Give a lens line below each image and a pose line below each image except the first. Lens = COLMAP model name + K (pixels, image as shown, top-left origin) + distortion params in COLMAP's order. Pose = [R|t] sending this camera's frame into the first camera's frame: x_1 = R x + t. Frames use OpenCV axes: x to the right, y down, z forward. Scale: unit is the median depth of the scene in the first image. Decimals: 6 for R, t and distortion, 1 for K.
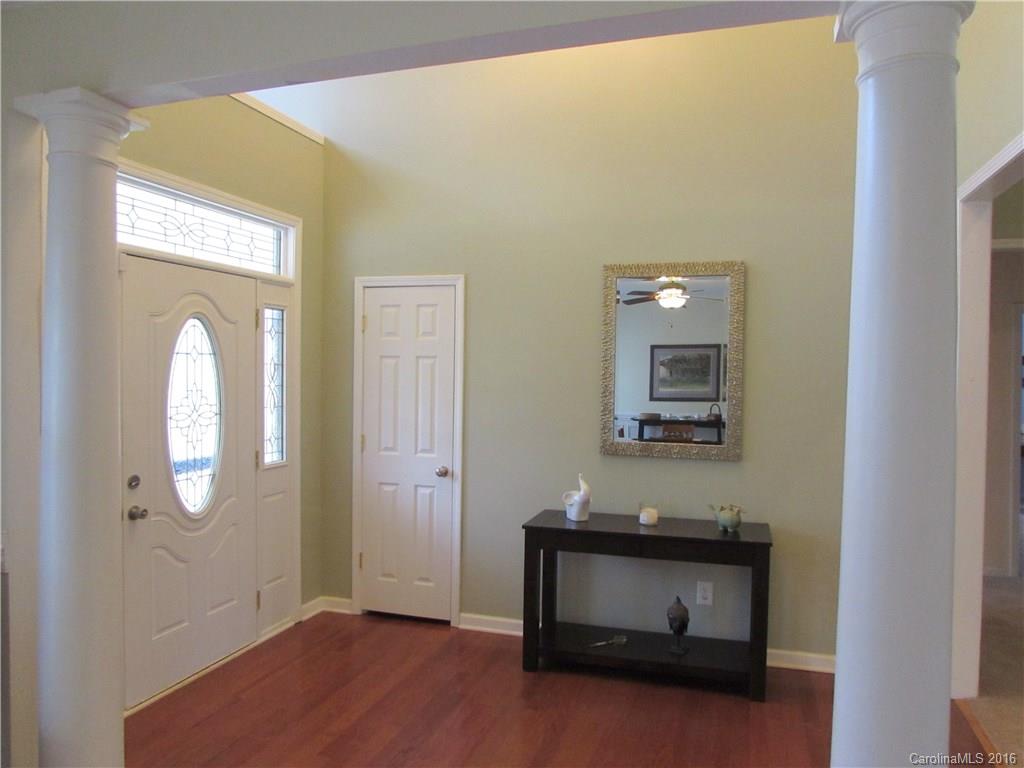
lens RADIAL K [[723.7, 0, 527.6], [0, 723.7, 386.4], [0, 0, 1]] dist [-0.007726, -0.001256]
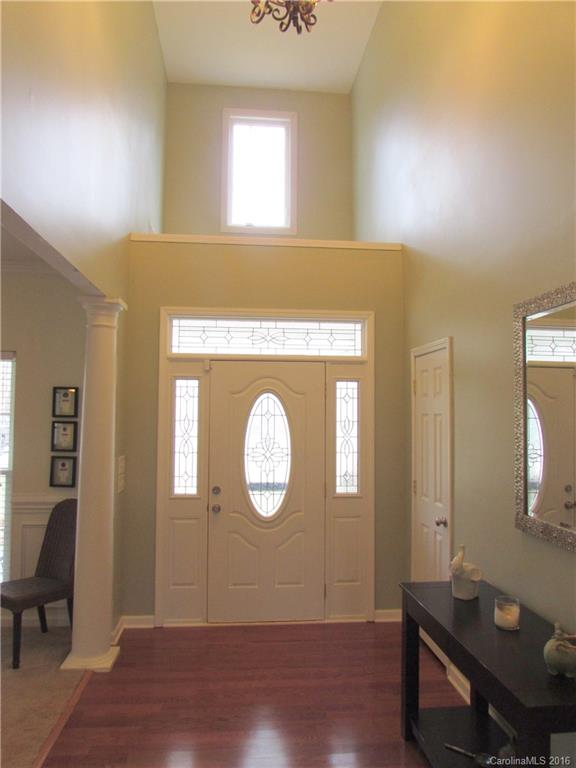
lens RADIAL K [[539.5, 0, 288.0], [0, 539.5, 384.0], [0, 0, 1]] dist [-0.055572, -0.000604]
pose [[0.385228, -0.061136, -0.920794, 0.633645], [-0.022992, 0.996858, -0.075805, -0.024487], [0.922535, 0.050373, 0.382612, 0.574580]]
